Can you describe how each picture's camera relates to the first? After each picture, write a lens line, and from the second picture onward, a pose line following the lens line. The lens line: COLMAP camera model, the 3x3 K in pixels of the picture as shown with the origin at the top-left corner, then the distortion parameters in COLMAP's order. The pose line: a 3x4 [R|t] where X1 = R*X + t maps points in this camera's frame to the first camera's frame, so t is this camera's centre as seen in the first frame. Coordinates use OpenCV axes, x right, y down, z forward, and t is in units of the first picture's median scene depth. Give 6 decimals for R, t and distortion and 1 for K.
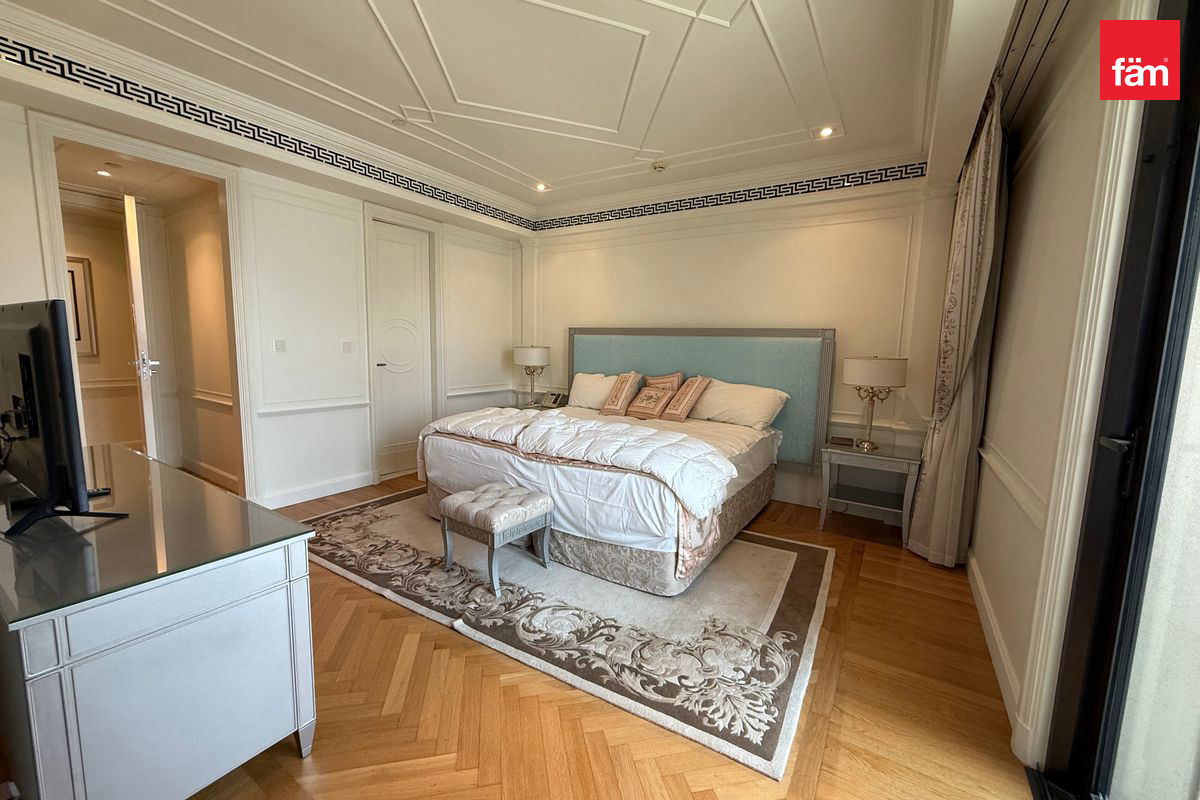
lens RADIAL K [[473.6, 0, 590.2], [0, 473.6, 396.6], [0, 0, 1]] dist [-0.001986, 0.000300]
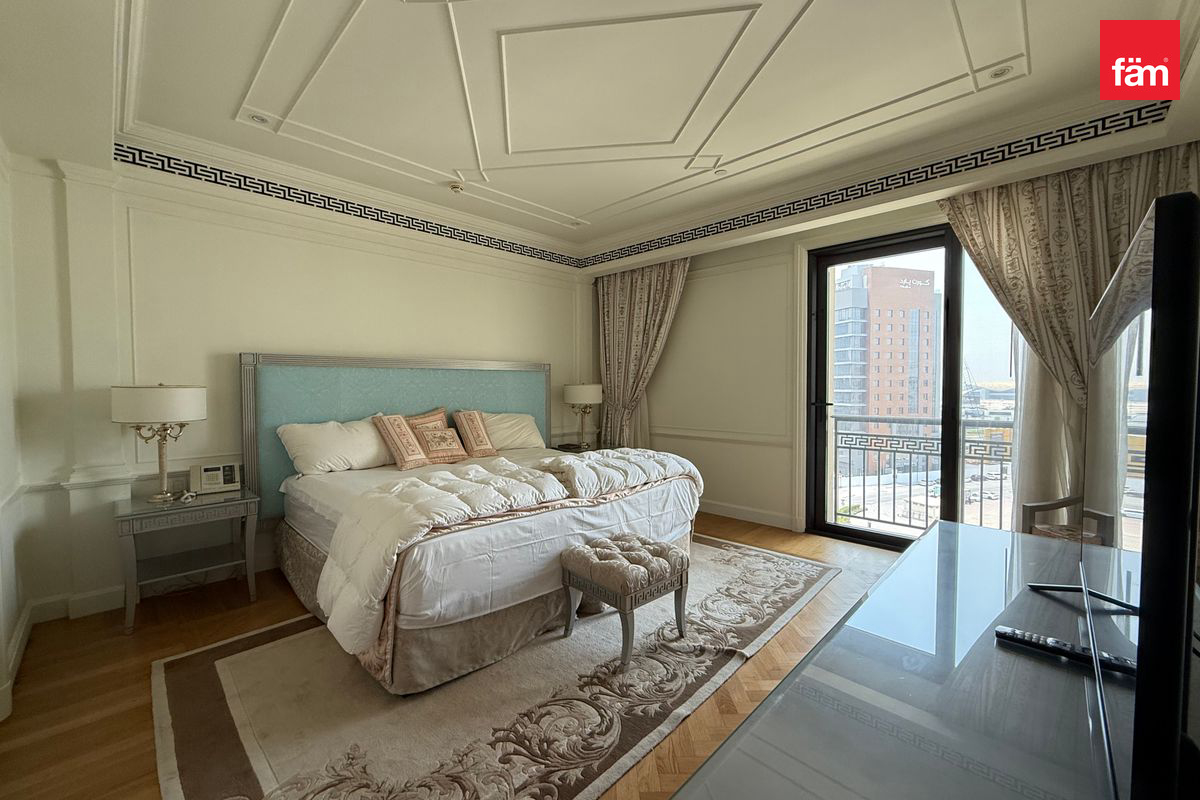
lens RADIAL K [[473.6, 0, 596.4], [0, 473.6, 403.3], [0, 0, 1]] dist [-0.001986, 0.000300]
pose [[0.204083, -0.056732, 0.977308, -1.251372], [0.125926, 0.991547, 0.031262, -0.105957], [-0.970821, 0.116688, 0.209502, 1.007843]]
